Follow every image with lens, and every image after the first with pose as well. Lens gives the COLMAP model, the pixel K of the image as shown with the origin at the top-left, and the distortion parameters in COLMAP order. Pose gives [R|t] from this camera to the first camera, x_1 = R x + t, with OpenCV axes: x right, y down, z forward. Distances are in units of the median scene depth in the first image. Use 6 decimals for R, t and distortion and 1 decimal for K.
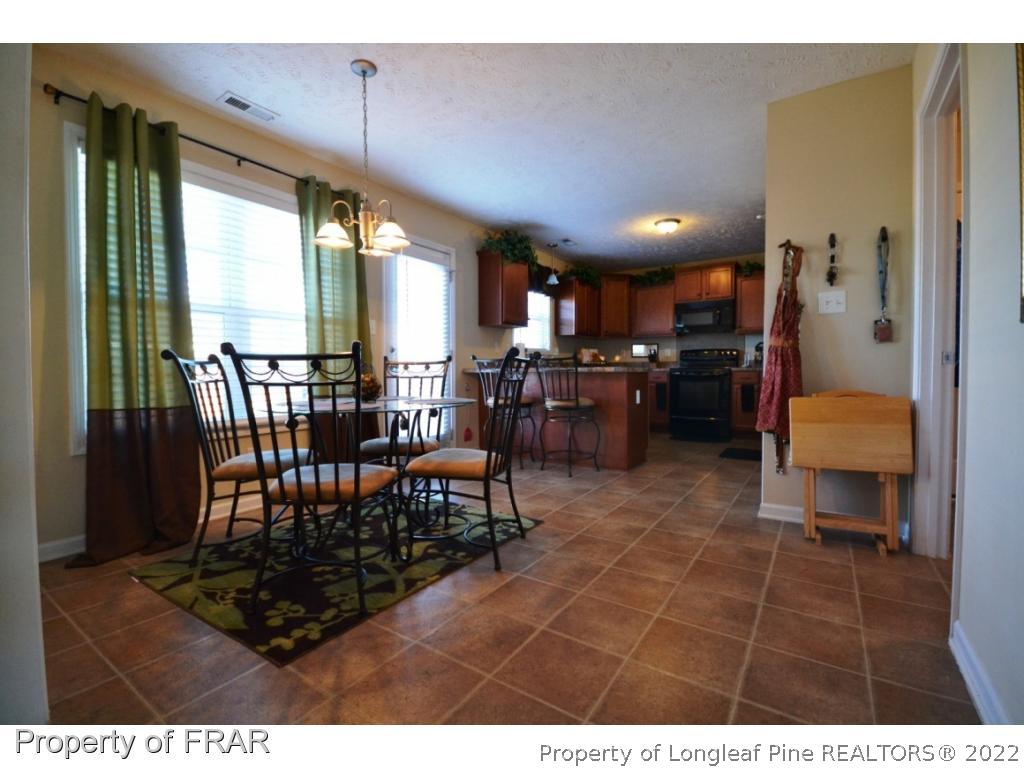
lens RADIAL K [[456.7, 0, 508.6], [0, 456.7, 380.4], [0, 0, 1]] dist [0.009070, -0.012760]
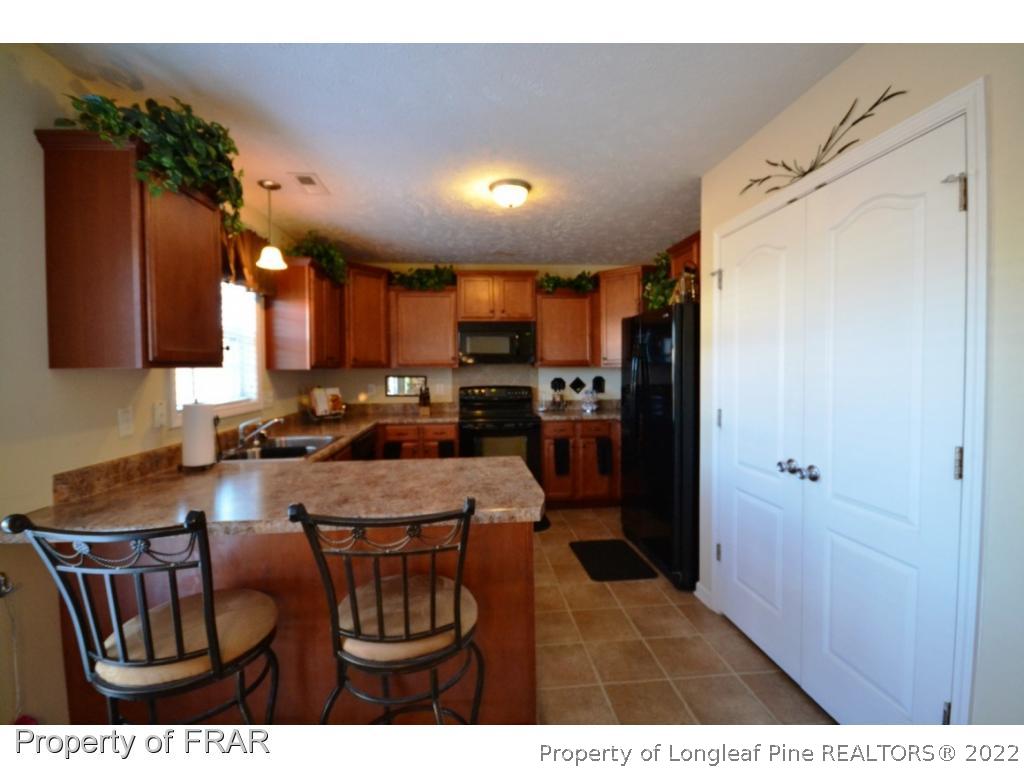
lens RADIAL K [[456.7, 0, 509.6], [0, 456.7, 383.6], [0, 0, 1]] dist [0.009070, -0.012760]
pose [[0.767514, -0.024677, 0.640557, -0.024016], [0.021092, 0.999690, 0.013239, -0.108778], [-0.640685, 0.003350, 0.767796, 0.565304]]
